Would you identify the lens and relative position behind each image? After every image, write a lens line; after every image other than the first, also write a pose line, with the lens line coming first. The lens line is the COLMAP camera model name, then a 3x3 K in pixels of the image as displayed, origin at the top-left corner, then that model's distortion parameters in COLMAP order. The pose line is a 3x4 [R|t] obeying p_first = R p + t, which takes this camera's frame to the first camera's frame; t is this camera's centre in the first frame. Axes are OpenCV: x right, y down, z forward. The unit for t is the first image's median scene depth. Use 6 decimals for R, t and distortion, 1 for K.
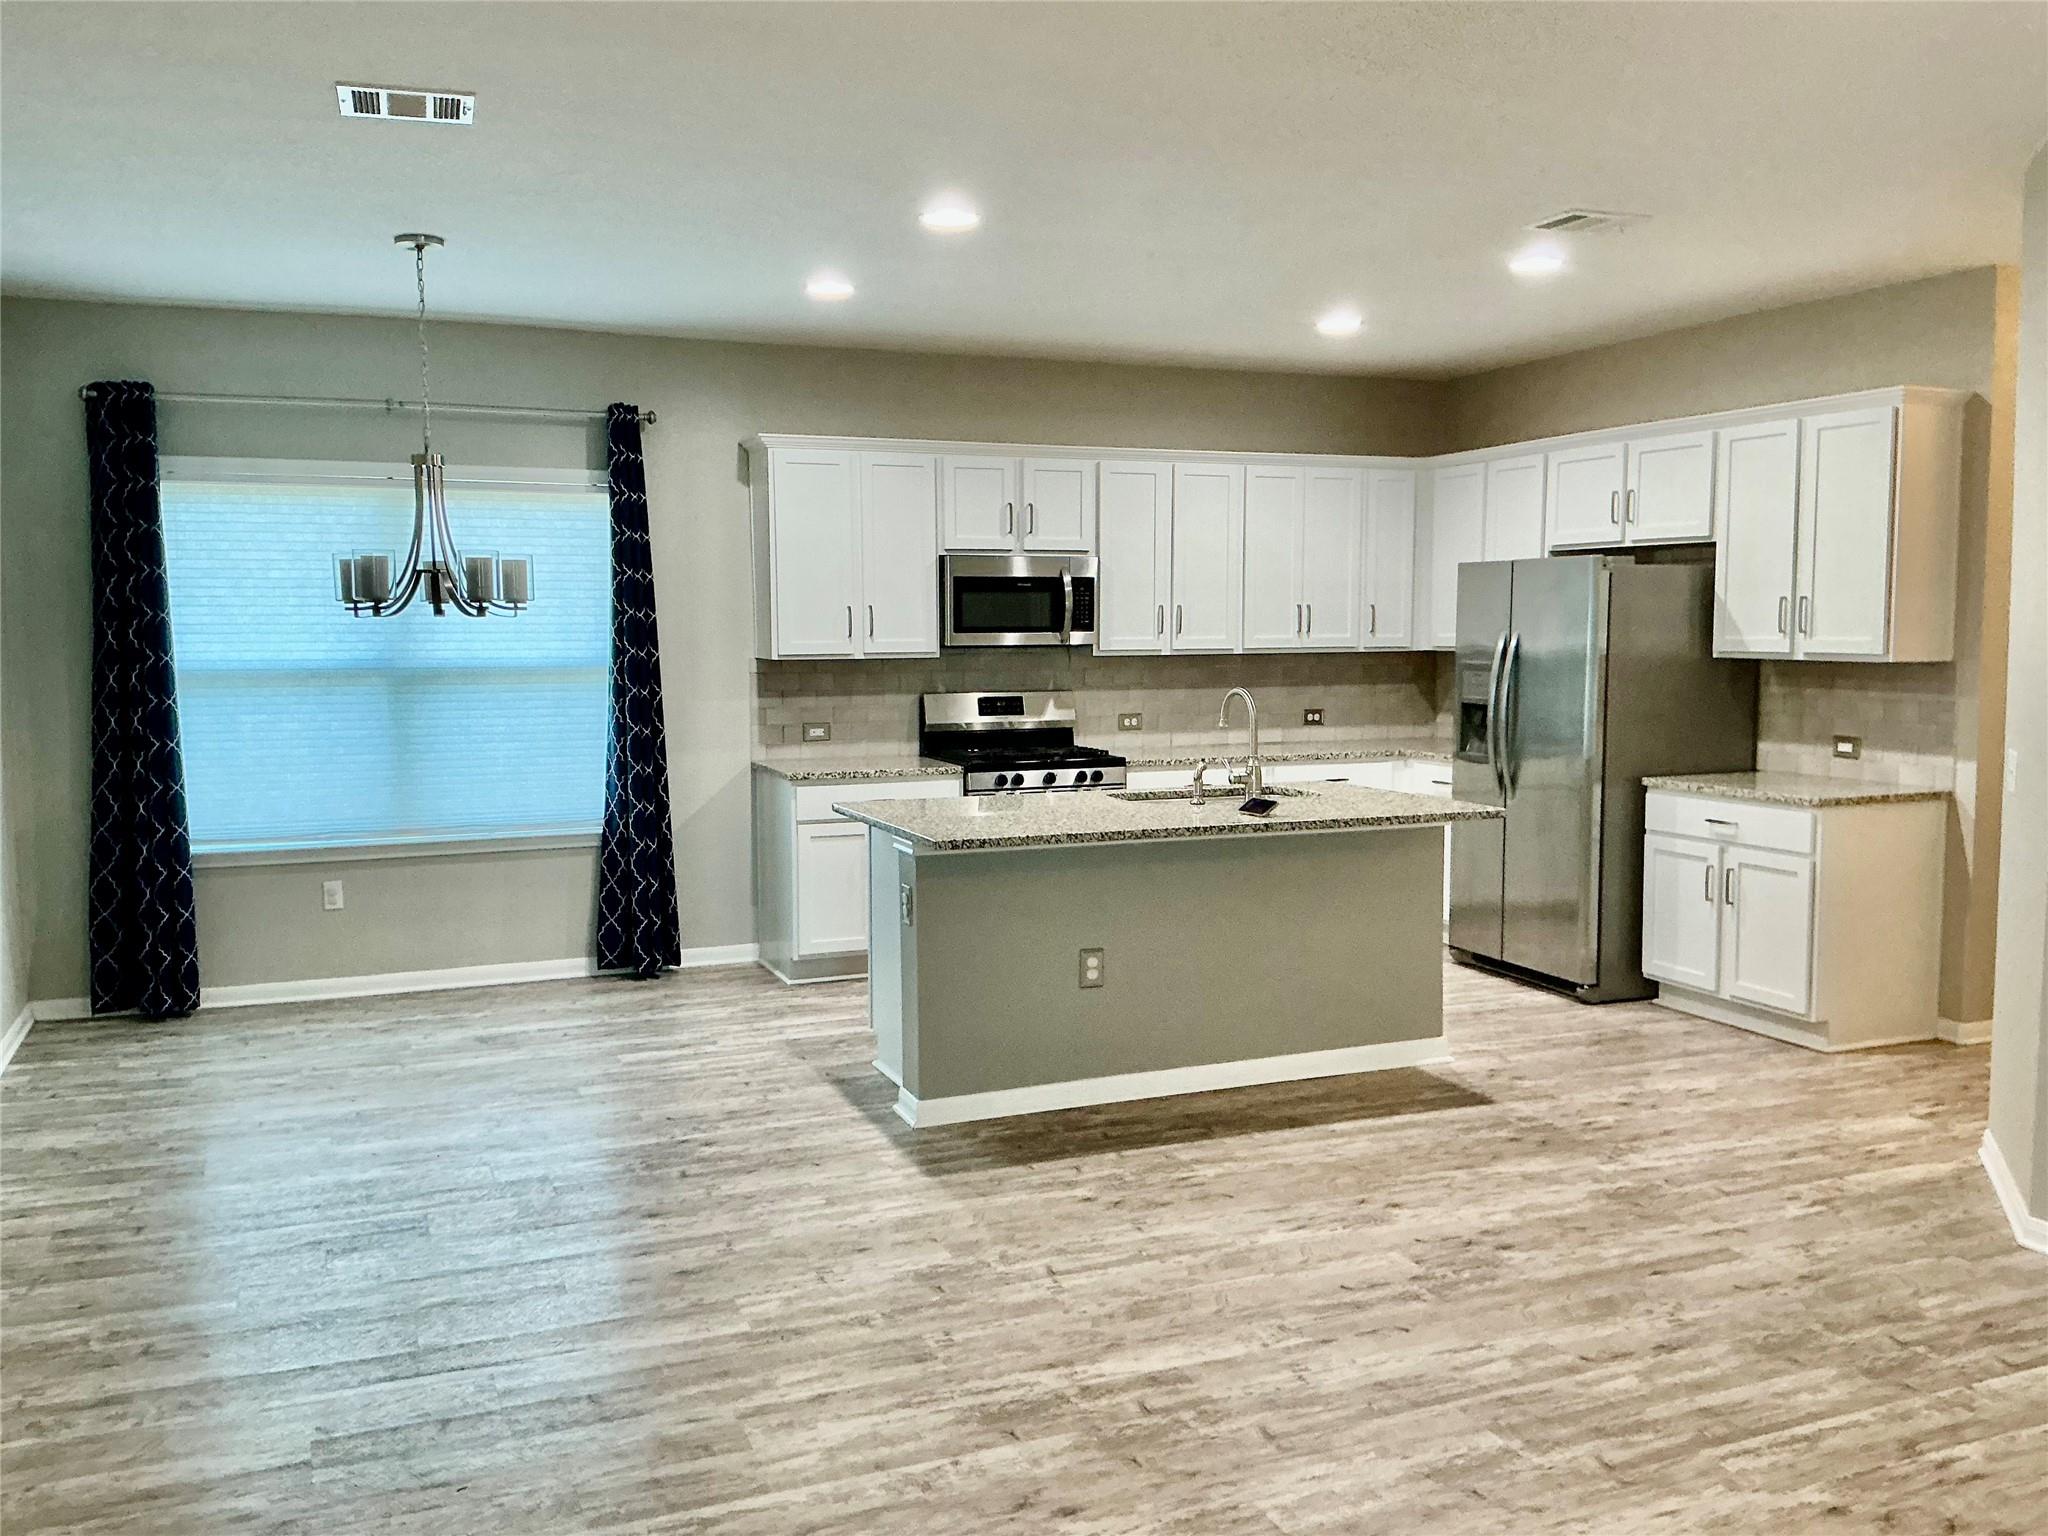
lens RADIAL K [[1738.1, 0, 1042.8], [0, 1738.1, 730.3], [0, 0, 1]] dist [0.159745, -0.315232]
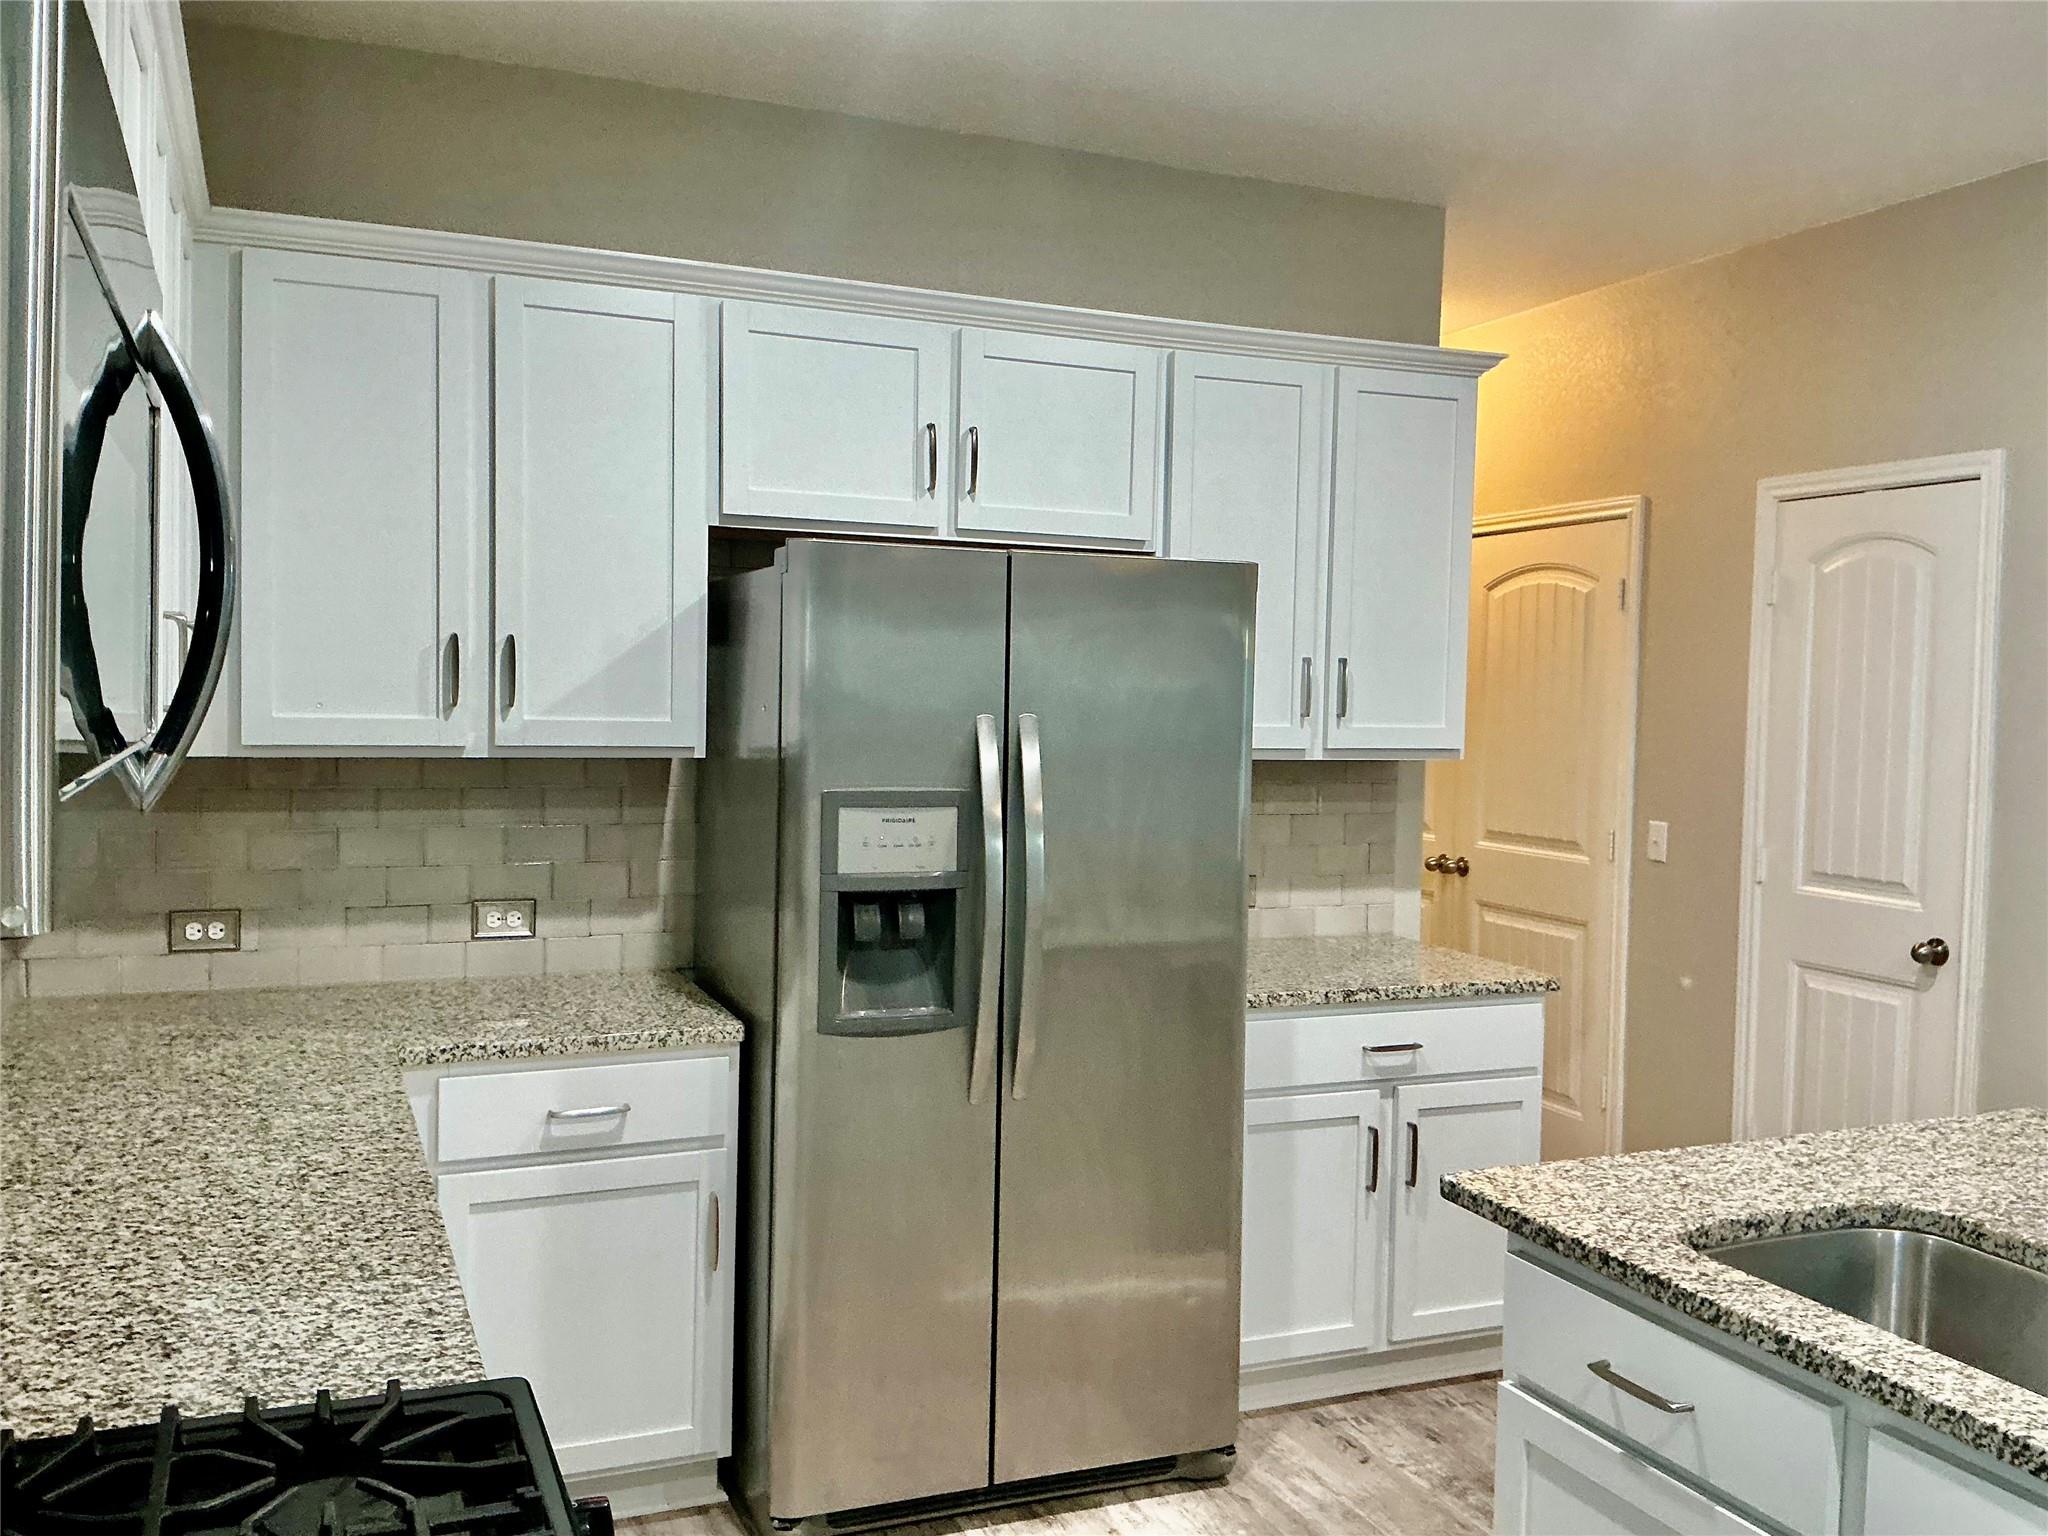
lens RADIAL K [[1738.1, 0, 1042.8], [0, 1738.1, 730.3], [0, 0, 1]] dist [0.159745, -0.315232]
pose [[-0.011050, -0.018948, 0.999759, -0.156334], [0.047733, 0.998671, 0.019455, -0.056717], [-0.998799, 0.047936, -0.010131, 0.938410]]
